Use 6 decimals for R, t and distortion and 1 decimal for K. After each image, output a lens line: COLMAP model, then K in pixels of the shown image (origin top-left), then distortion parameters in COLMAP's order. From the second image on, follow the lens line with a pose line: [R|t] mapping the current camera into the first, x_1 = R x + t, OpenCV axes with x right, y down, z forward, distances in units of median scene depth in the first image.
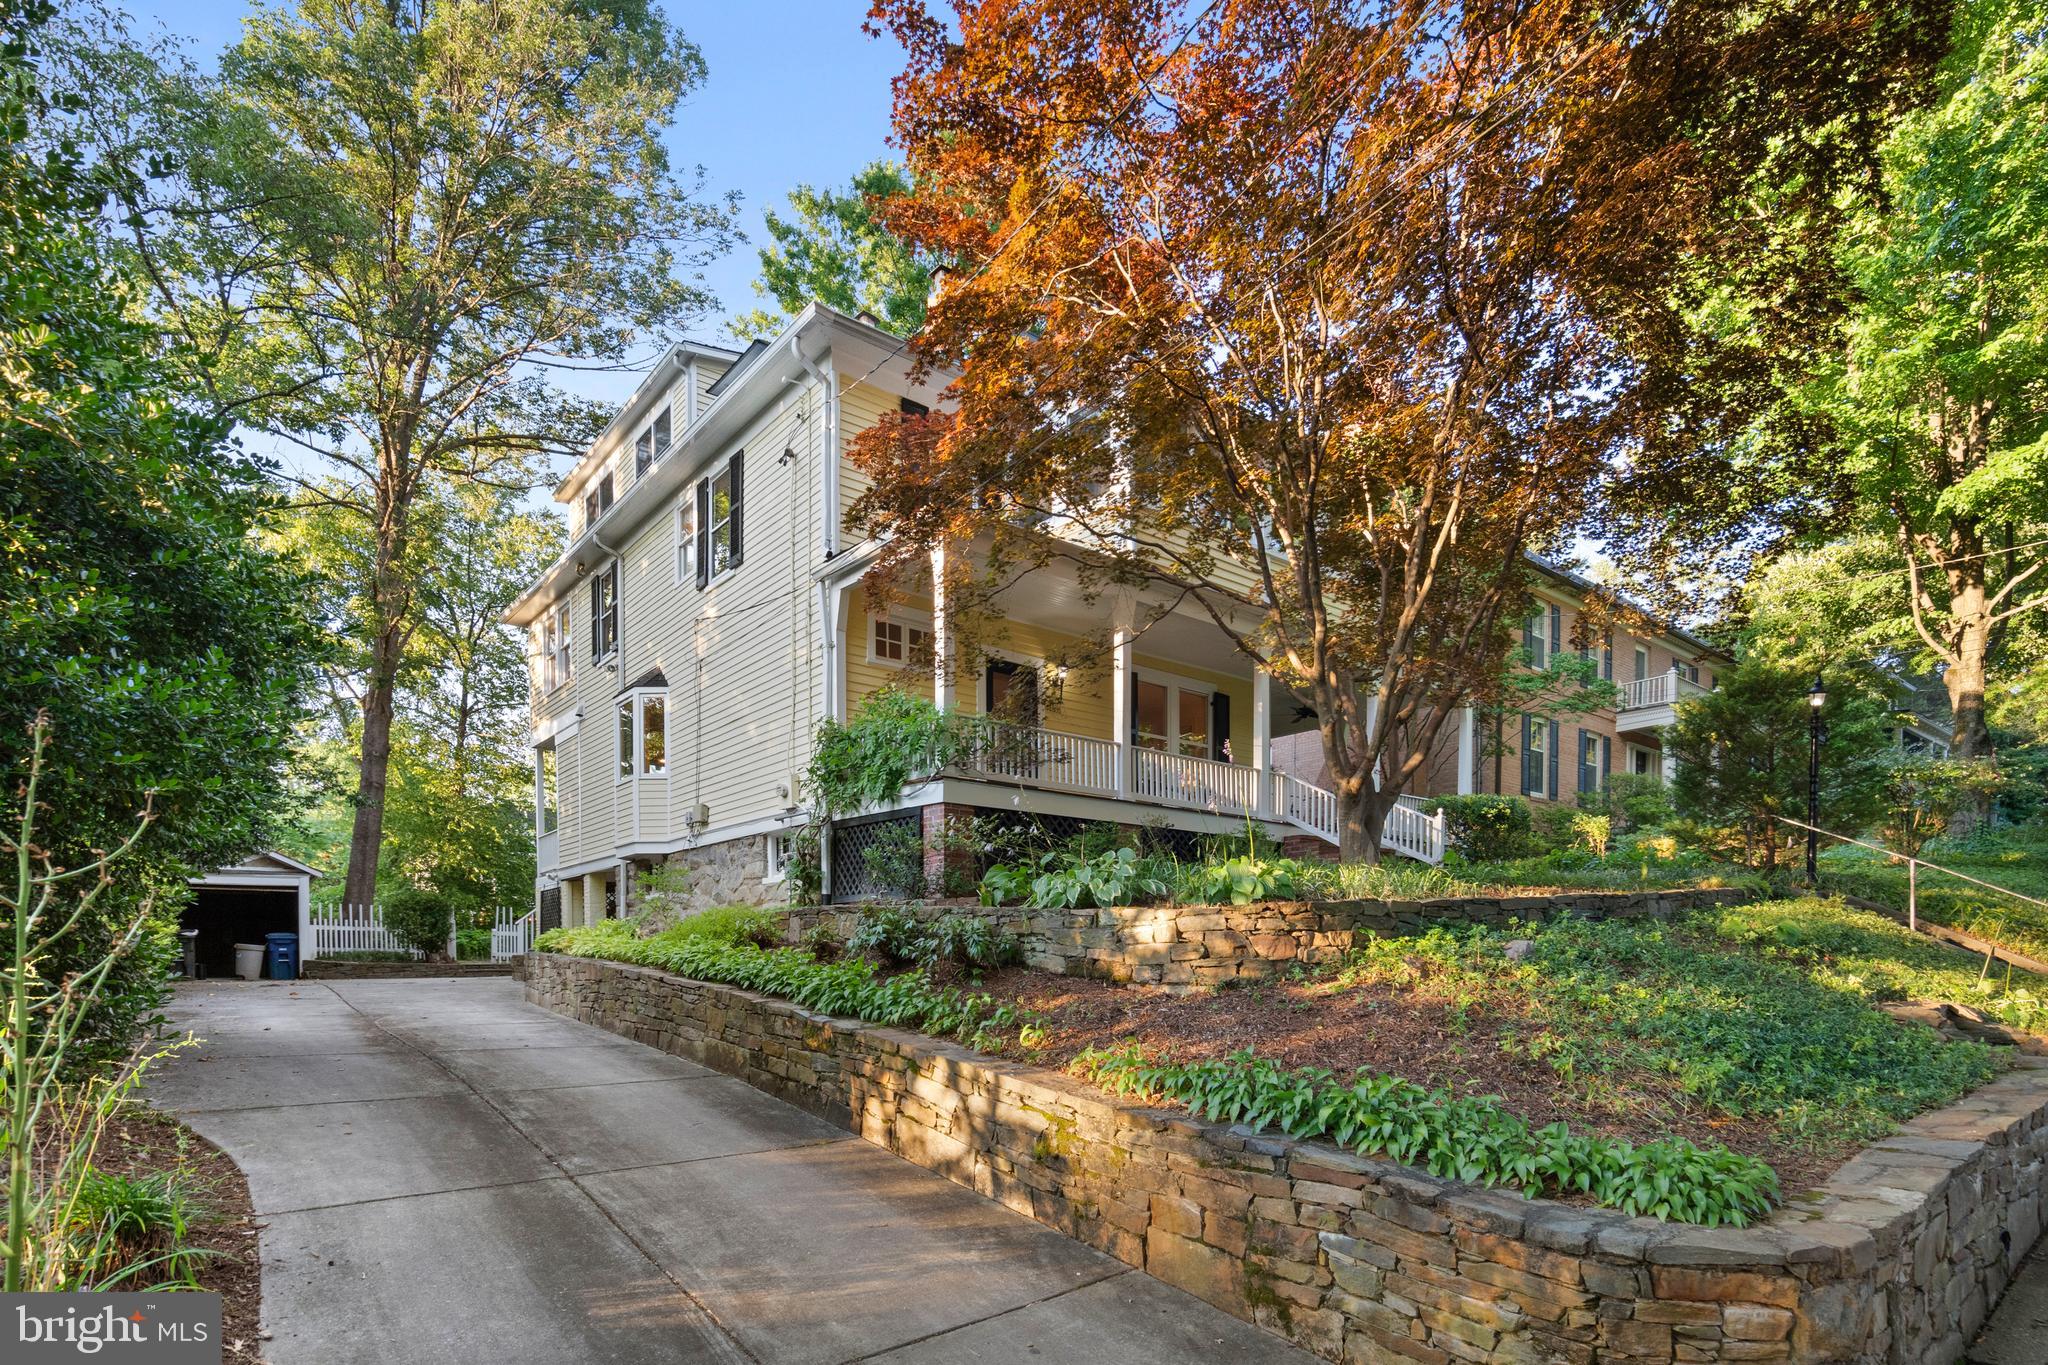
lens RADIAL K [[1059.4, 0, 1026.4], [0, 1059.4, 592.8], [0, 0, 1]] dist [-0.001394, 0.000134]
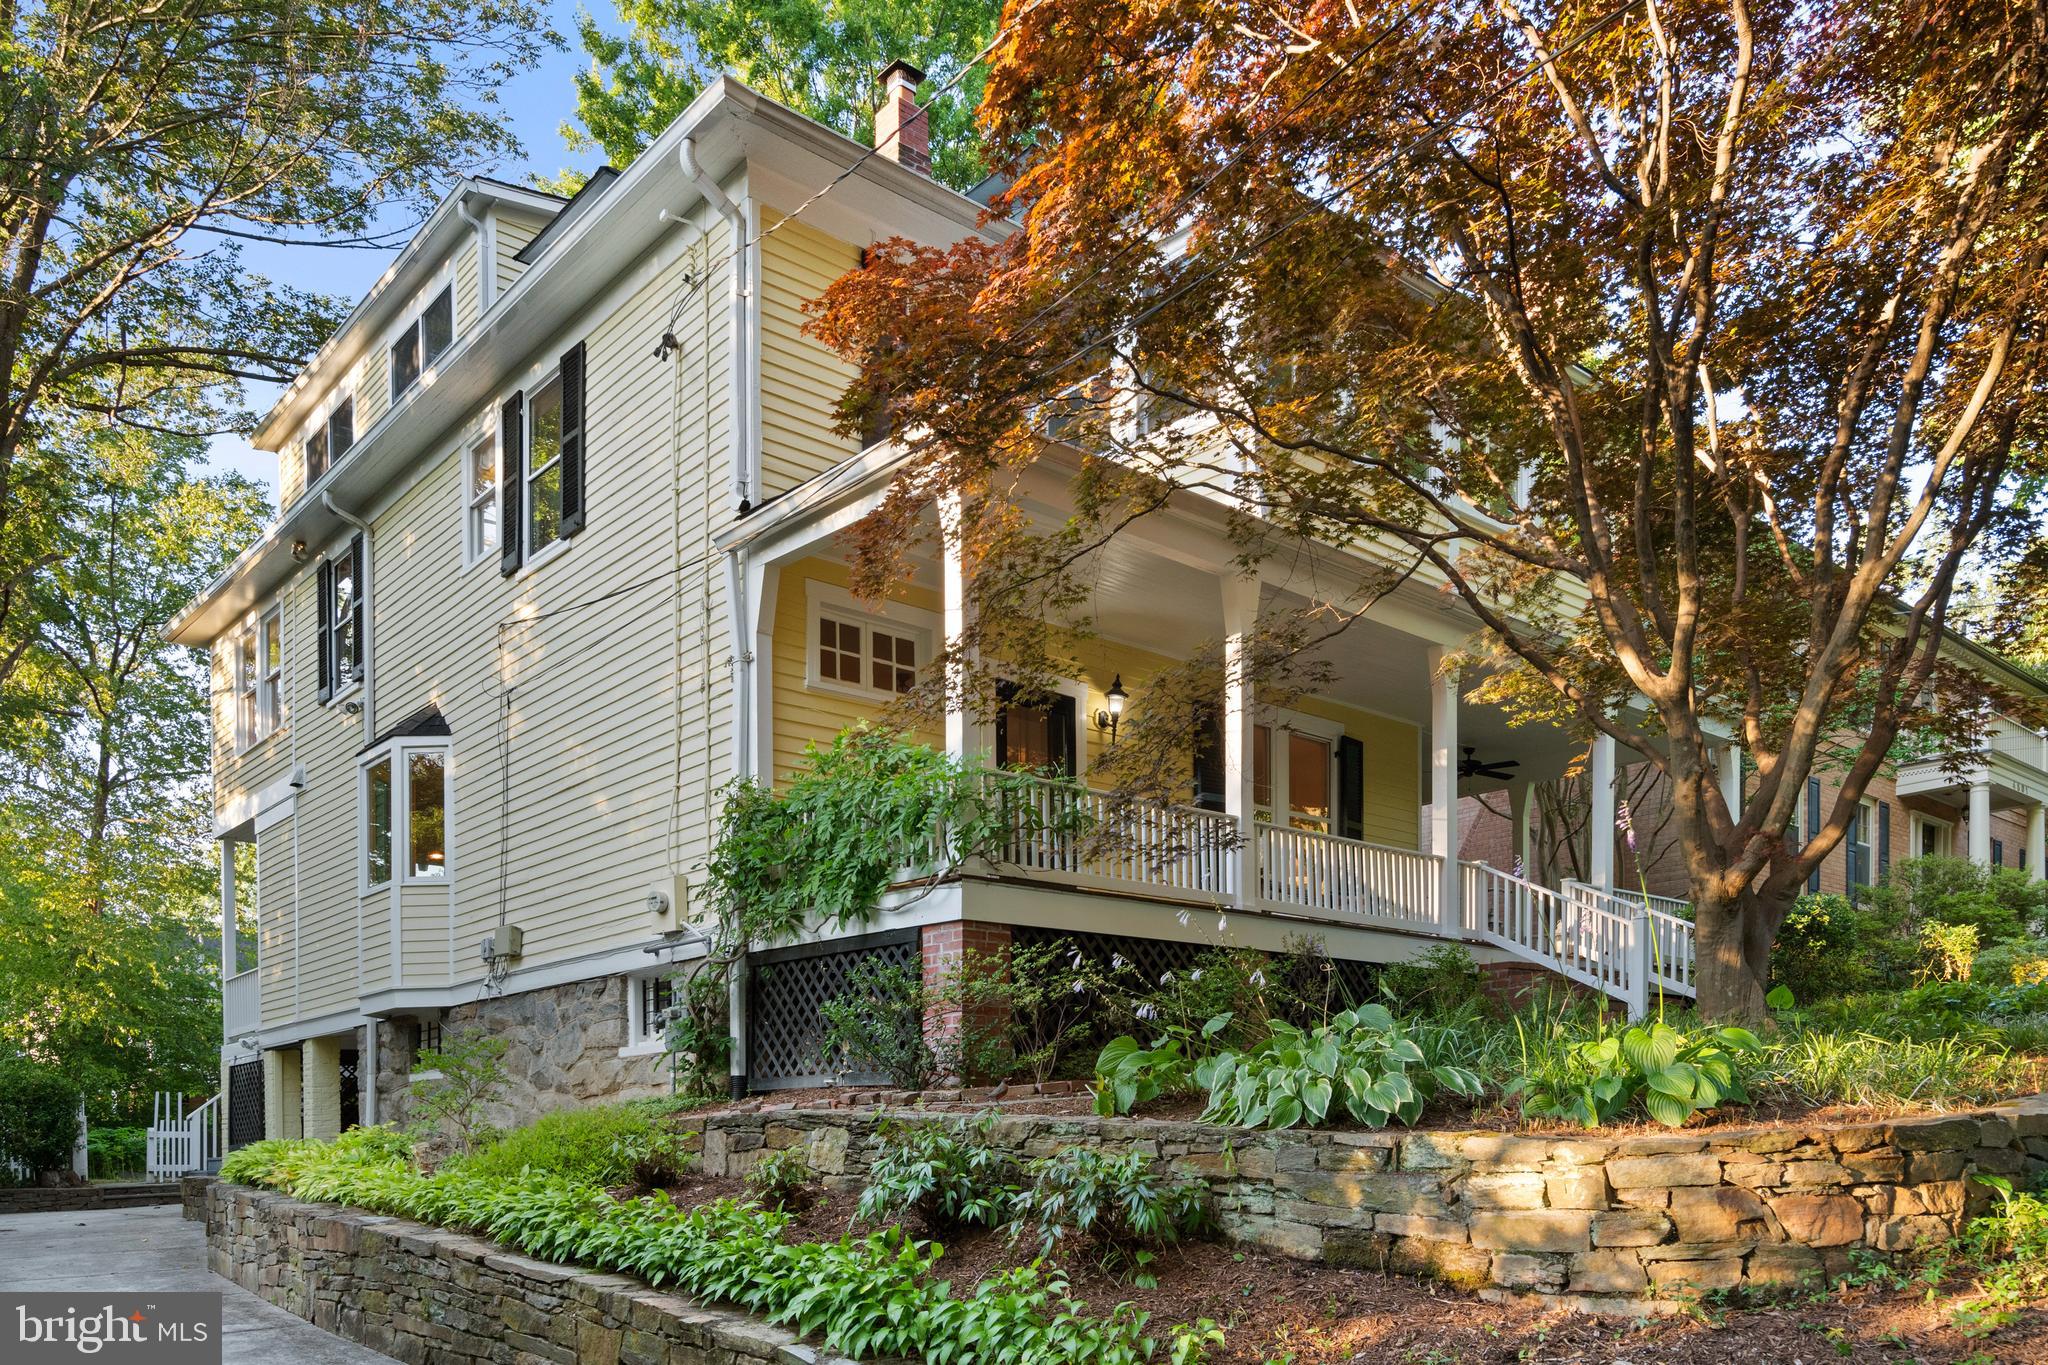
lens RADIAL K [[1447.4, 0, 1024.1], [0, 1447.4, 615.9], [0, 0, 1]] dist [0.014329, -0.003289]
pose [[0.997170, -0.000013, 0.075183, -0.076961], [0.000180, 0.999998, -0.002225, 0.023512], [-0.075183, 0.002232, 0.997167, 0.148188]]
